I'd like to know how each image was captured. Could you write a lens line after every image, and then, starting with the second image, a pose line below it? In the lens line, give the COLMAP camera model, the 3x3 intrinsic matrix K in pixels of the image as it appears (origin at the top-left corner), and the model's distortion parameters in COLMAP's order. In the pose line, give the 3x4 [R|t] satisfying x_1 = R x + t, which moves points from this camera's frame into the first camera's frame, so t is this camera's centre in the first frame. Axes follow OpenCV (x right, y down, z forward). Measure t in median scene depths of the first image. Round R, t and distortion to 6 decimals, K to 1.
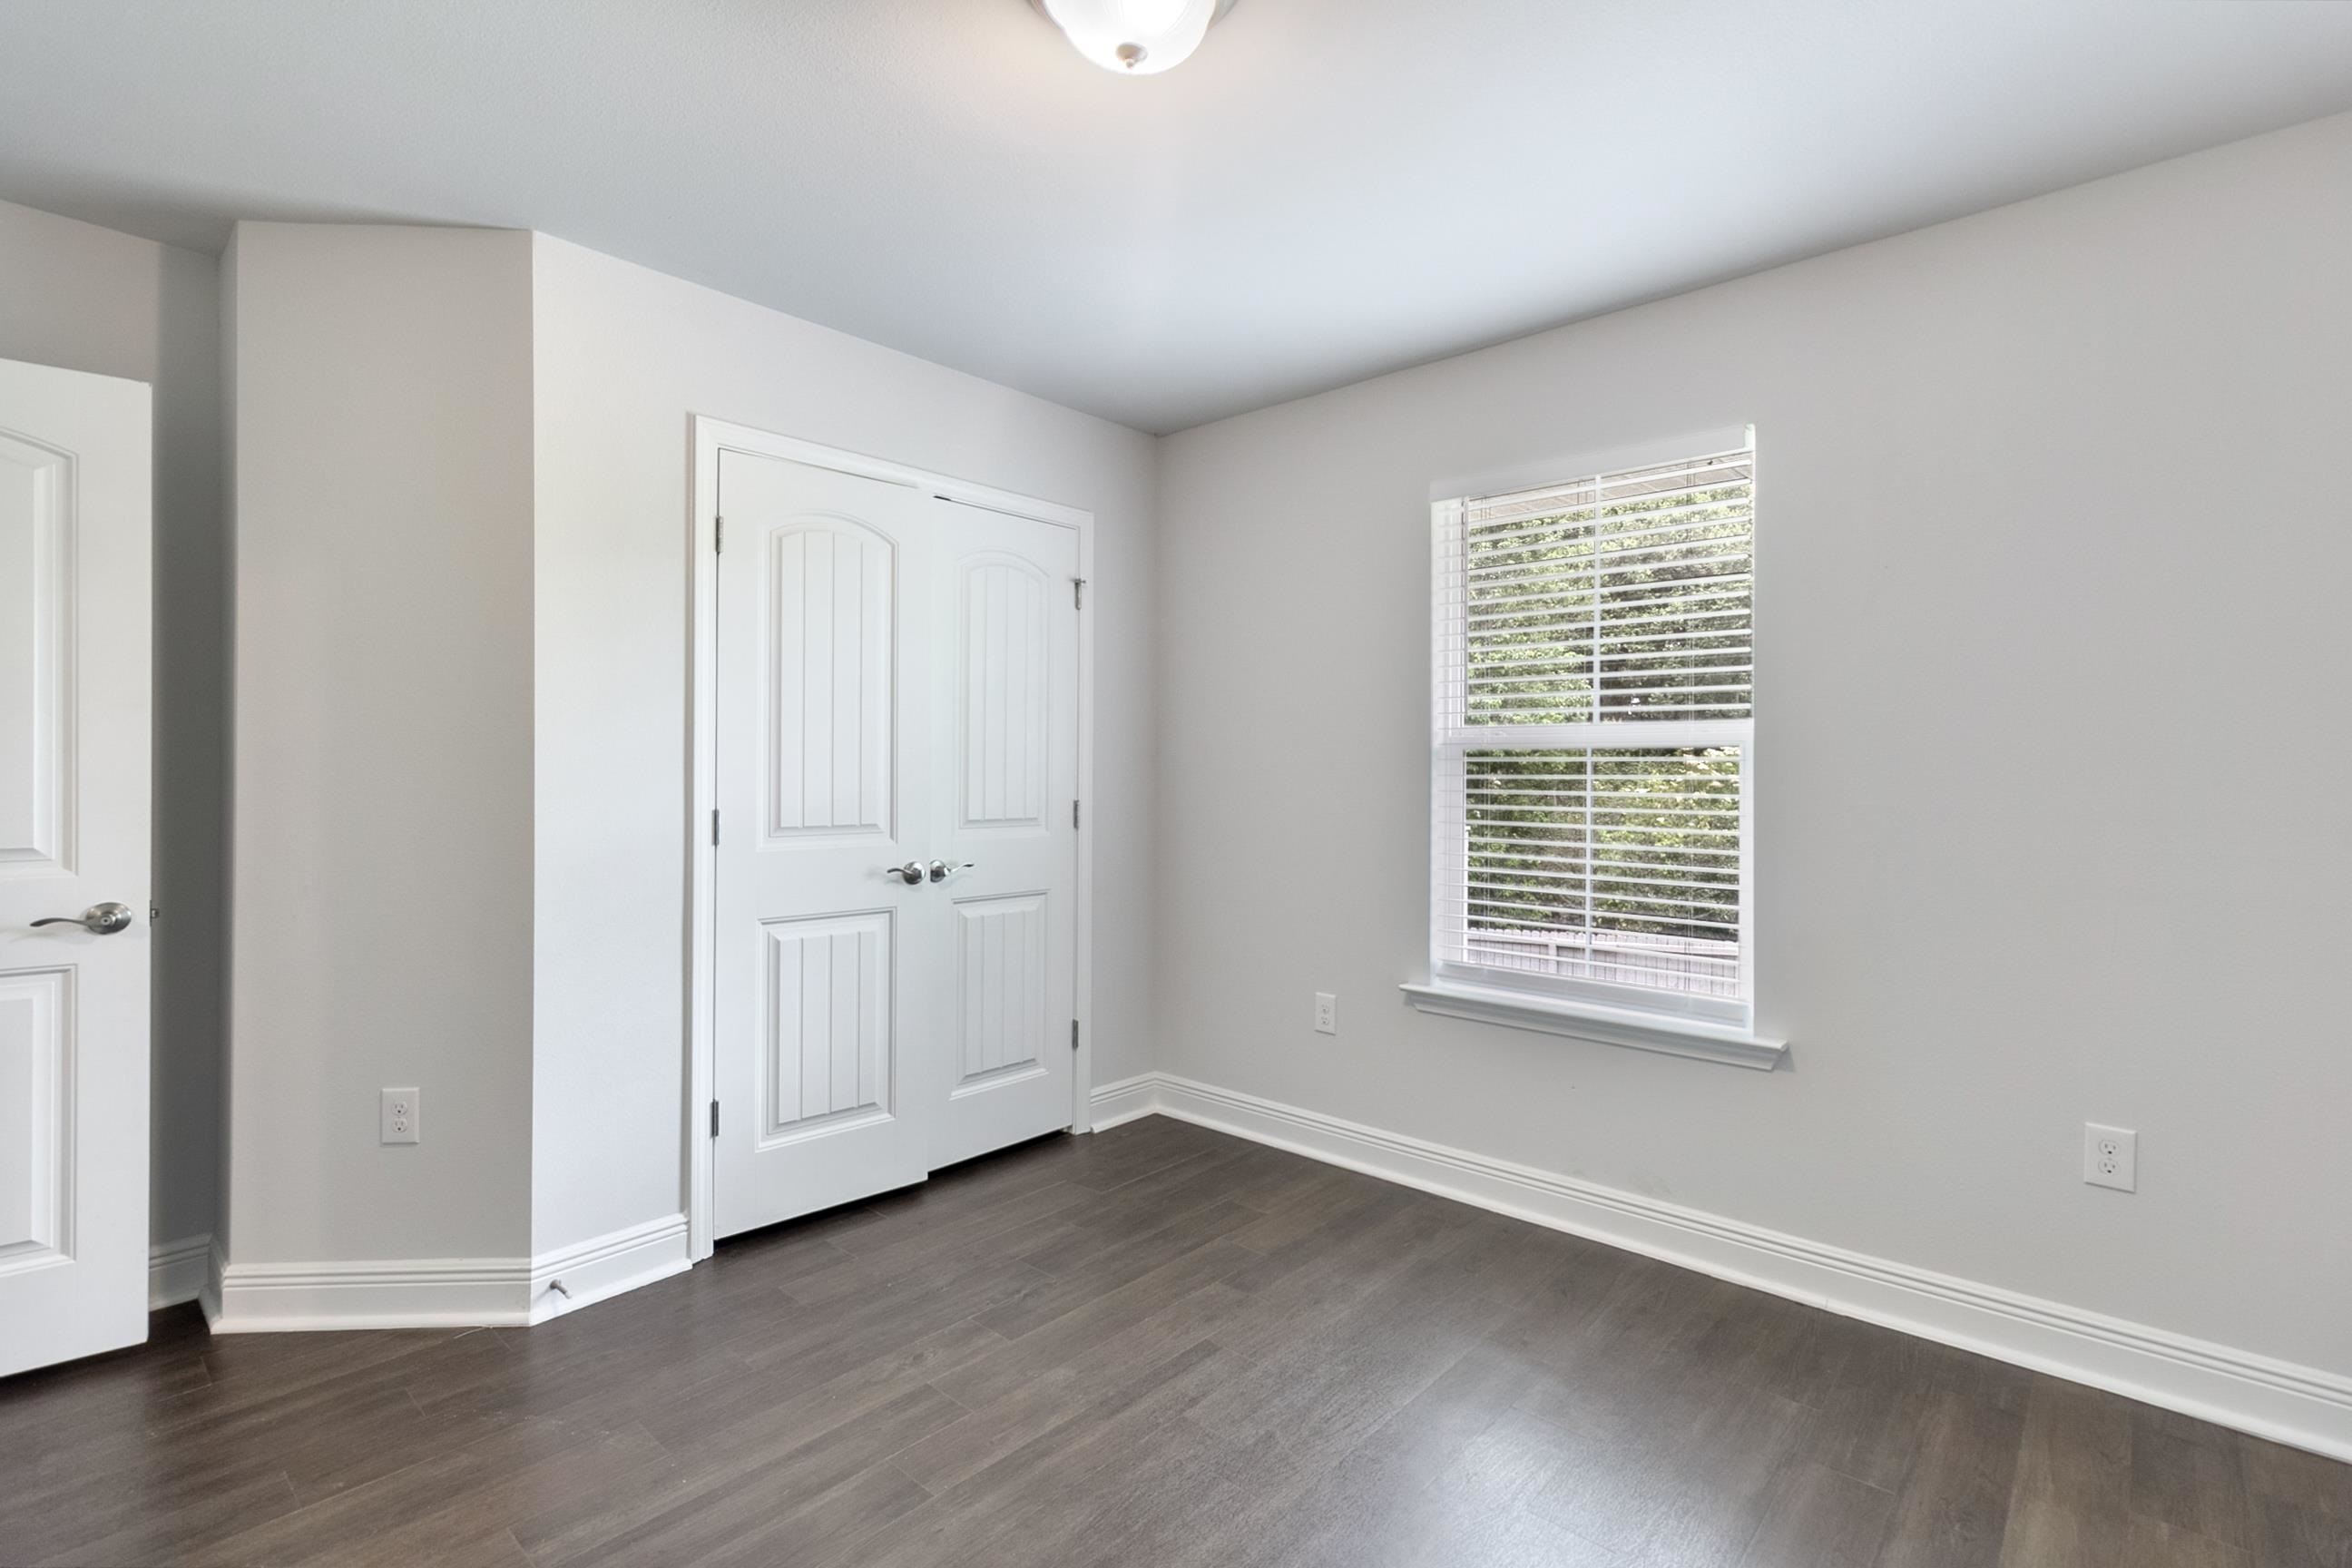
lens RADIAL K [[1090.3, 0, 1192.3], [0, 1090.3, 766.3], [0, 0, 1]] dist [0.001123, 0.000250]
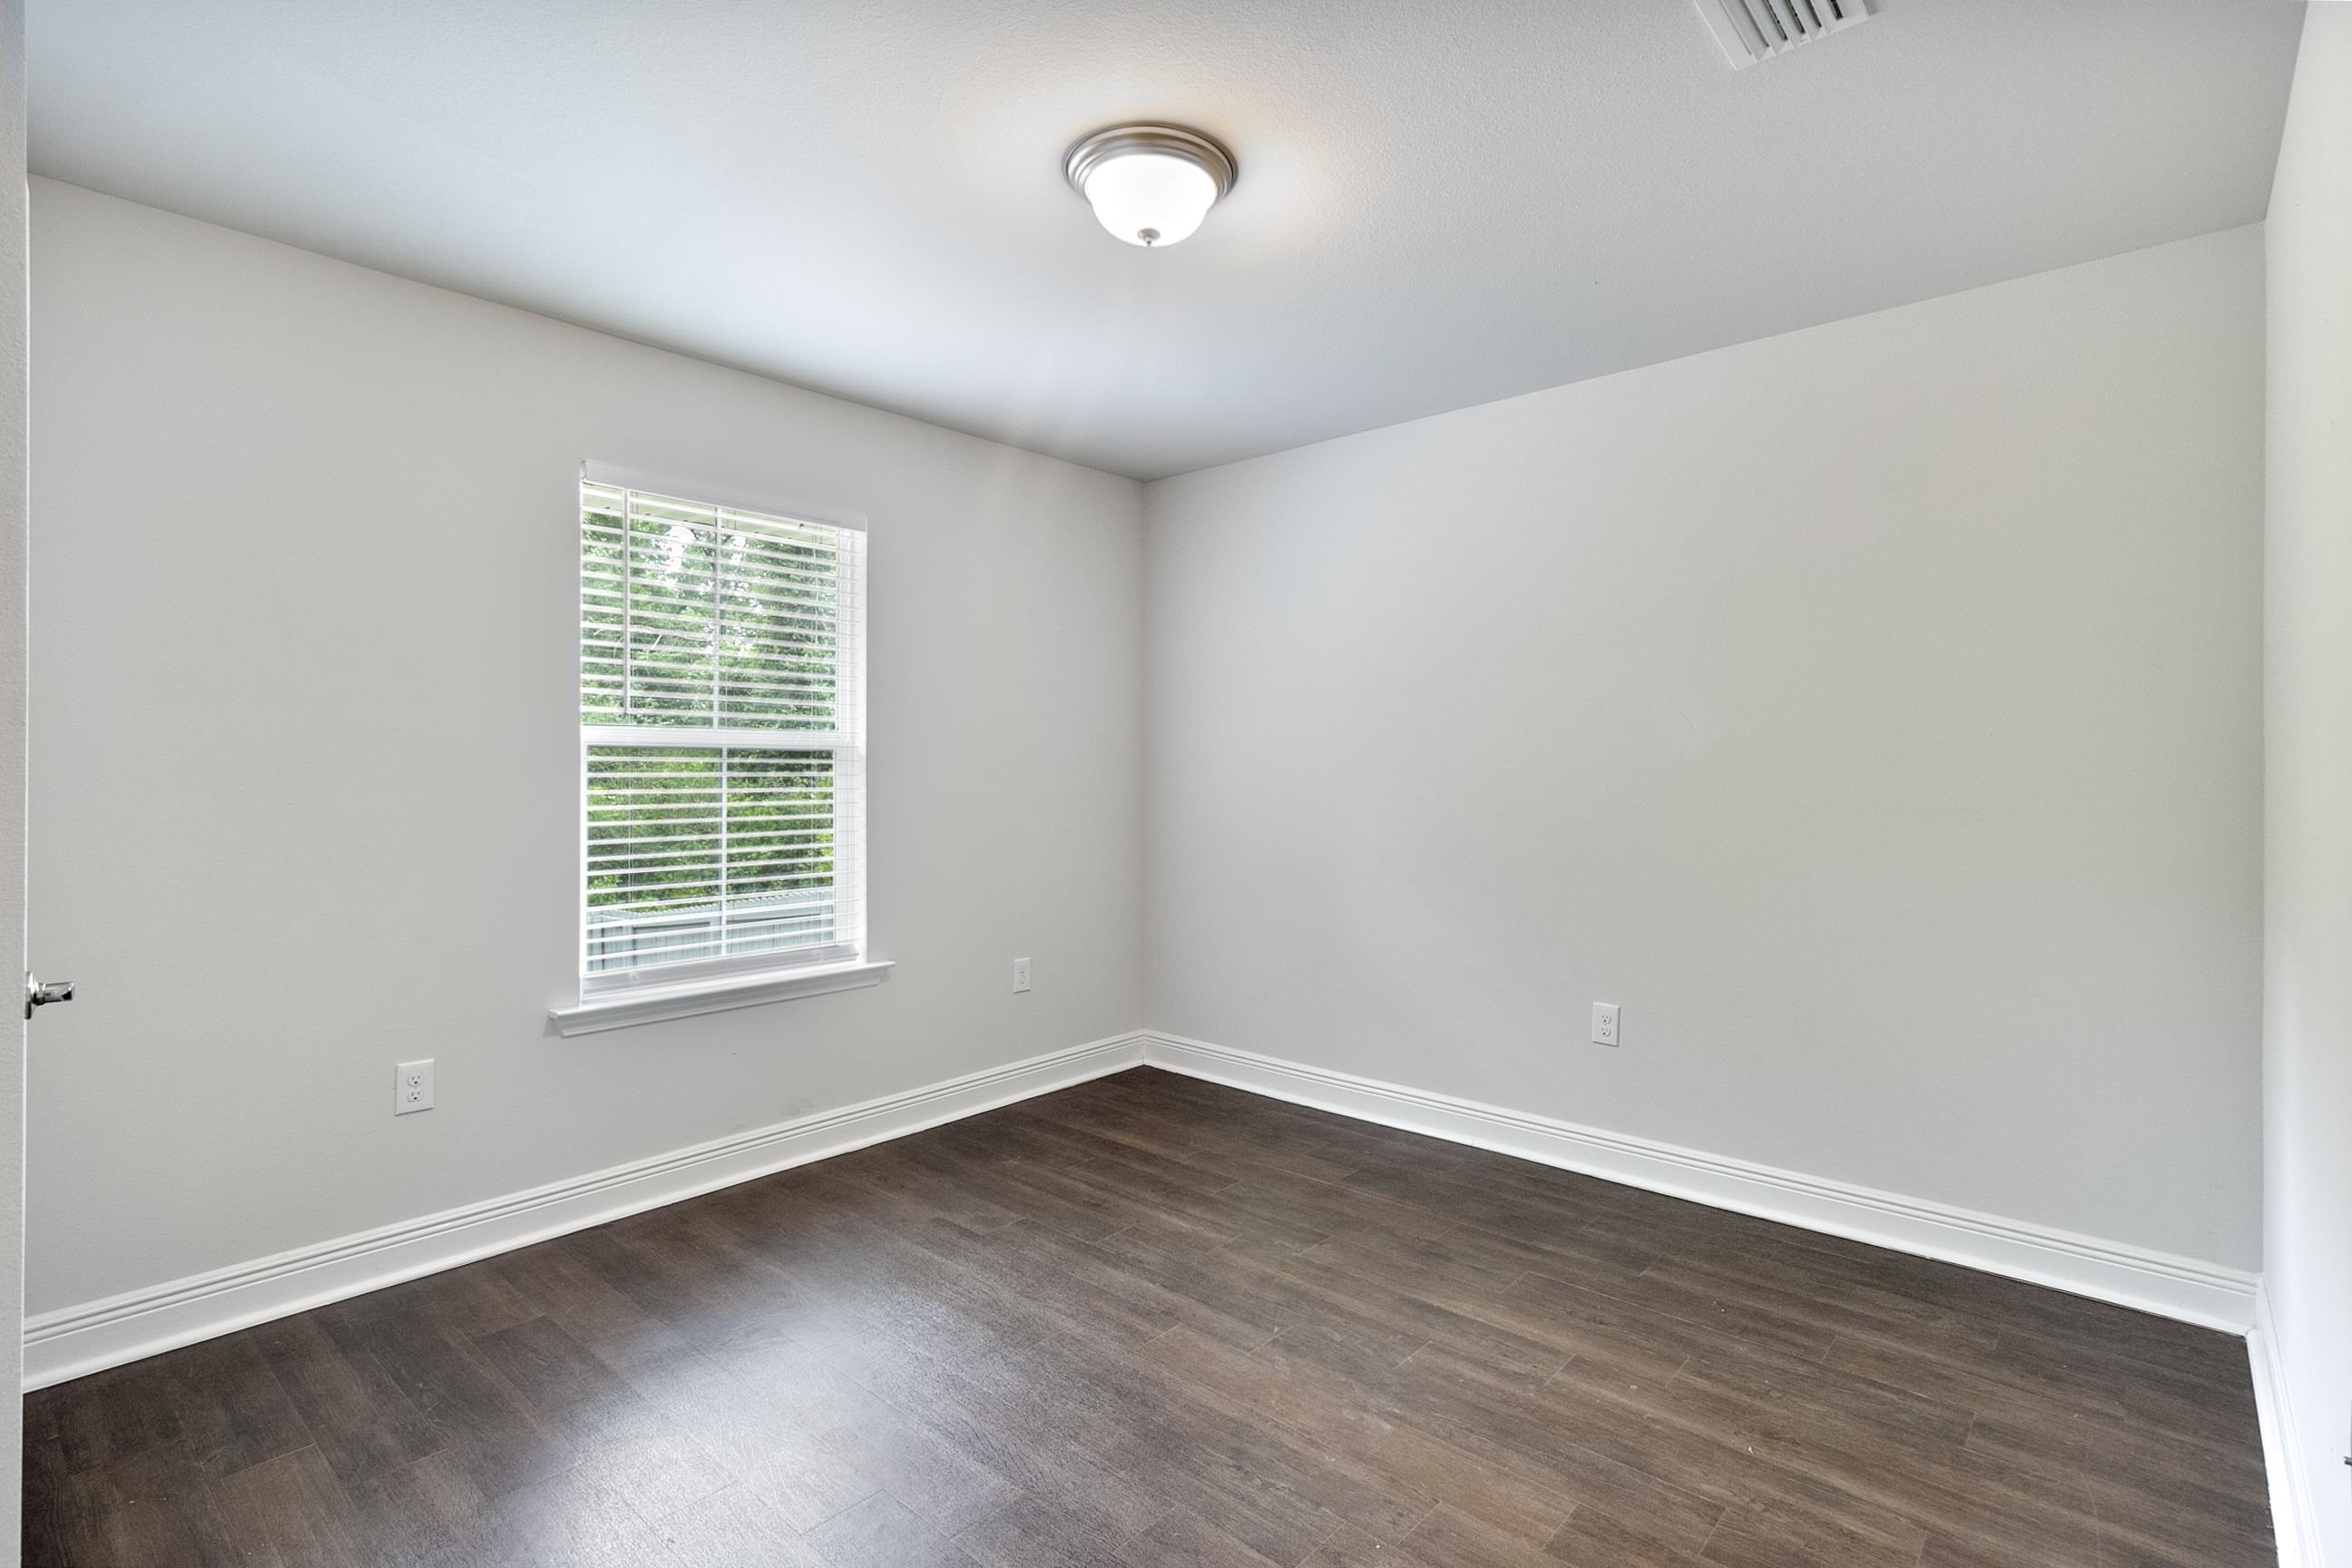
lens RADIAL K [[1090.3, 0, 1192.3], [0, 1090.3, 766.3], [0, 0, 1]] dist [0.001123, 0.000250]
pose [[0.000175, 0.003705, 0.999993, -0.811433], [0.004453, 0.999983, -0.003706, 0.007667], [-0.999990, 0.004453, 0.000158, 0.561097]]
